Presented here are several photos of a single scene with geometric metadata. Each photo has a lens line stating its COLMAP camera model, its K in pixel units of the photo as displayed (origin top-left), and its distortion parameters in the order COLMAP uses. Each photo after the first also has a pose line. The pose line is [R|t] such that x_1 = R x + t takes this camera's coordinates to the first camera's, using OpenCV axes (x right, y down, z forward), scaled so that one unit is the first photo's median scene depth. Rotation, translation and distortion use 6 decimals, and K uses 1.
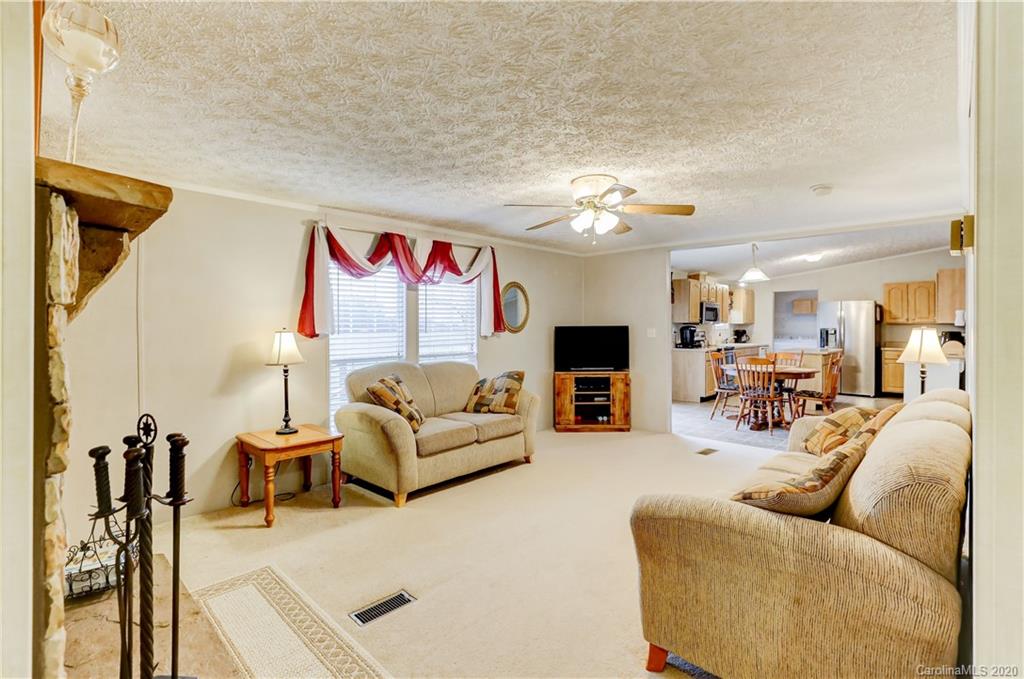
lens RADIAL K [[472.4, 0, 516.4], [0, 472.4, 327.7], [0, 0, 1]] dist [-0.022640, 0.008486]
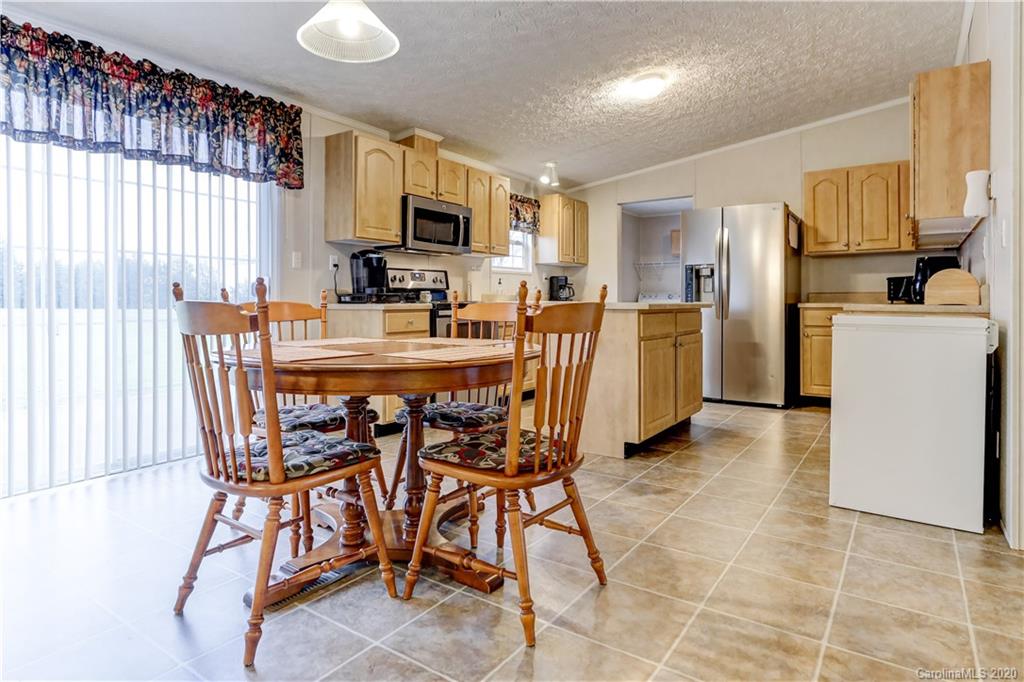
lens RADIAL K [[572.0, 0, 518.2], [0, 572.0, 305.0], [0, 0, 1]] dist [-0.004195, -0.003040]
pose [[0.986879, -0.003504, 0.161423, 0.400011], [0.003356, 0.999994, 0.001191, 0.042781], [-0.161426, -0.000634, 0.986885, 0.465691]]
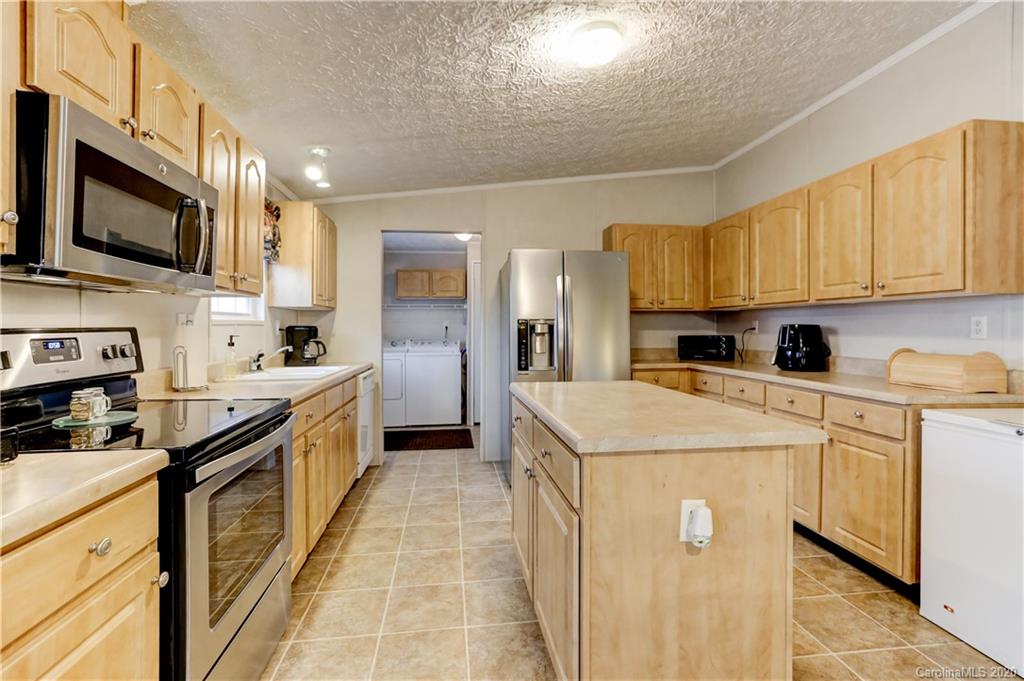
lens RADIAL K [[472.4, 0, 514.3], [0, 472.4, 327.9], [0, 0, 1]] dist [-0.022640, 0.008486]
pose [[0.620845, -0.000160, 0.783933, 0.365553], [0.005070, 0.999980, -0.003812, 0.009906], [-0.783917, 0.006341, 0.620833, 0.801238]]
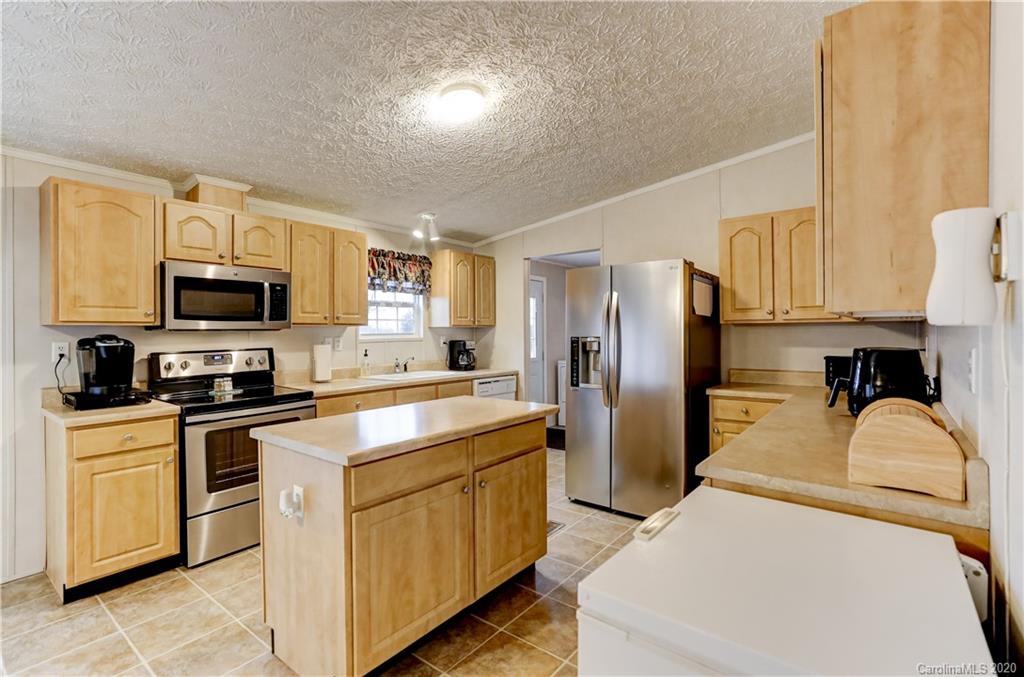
lens RADIAL K [[477.8, 0, 513.9], [0, 477.8, 334.0], [0, 0, 1]] dist [-0.023427, 0.010681]
pose [[0.994682, -0.009121, 0.102587, 0.584995], [0.009115, 0.999958, 0.000521, -0.001977], [-0.102588, 0.000416, 0.994724, 0.635391]]
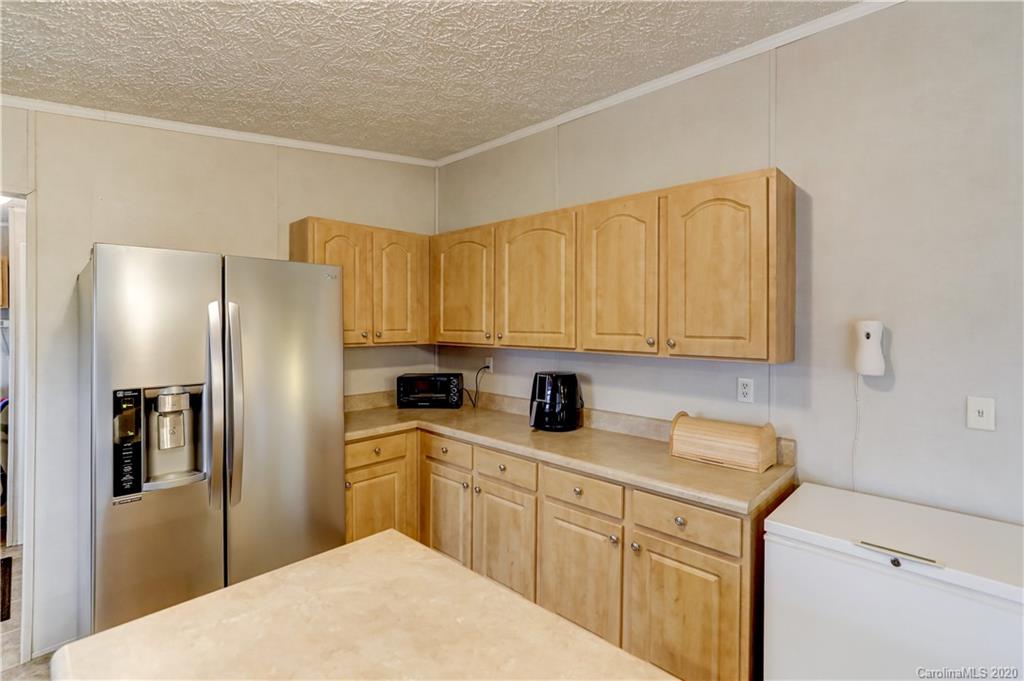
lens RADIAL K [[472.4, 0, 517.3], [0, 472.4, 323.8], [0, 0, 1]] dist [-0.022640, 0.008486]
pose [[-0.012232, -0.002464, 0.999922, 0.486329], [0.001383, 0.999996, 0.002482, -0.025920], [-0.999924, 0.001414, -0.012229, 0.883129]]
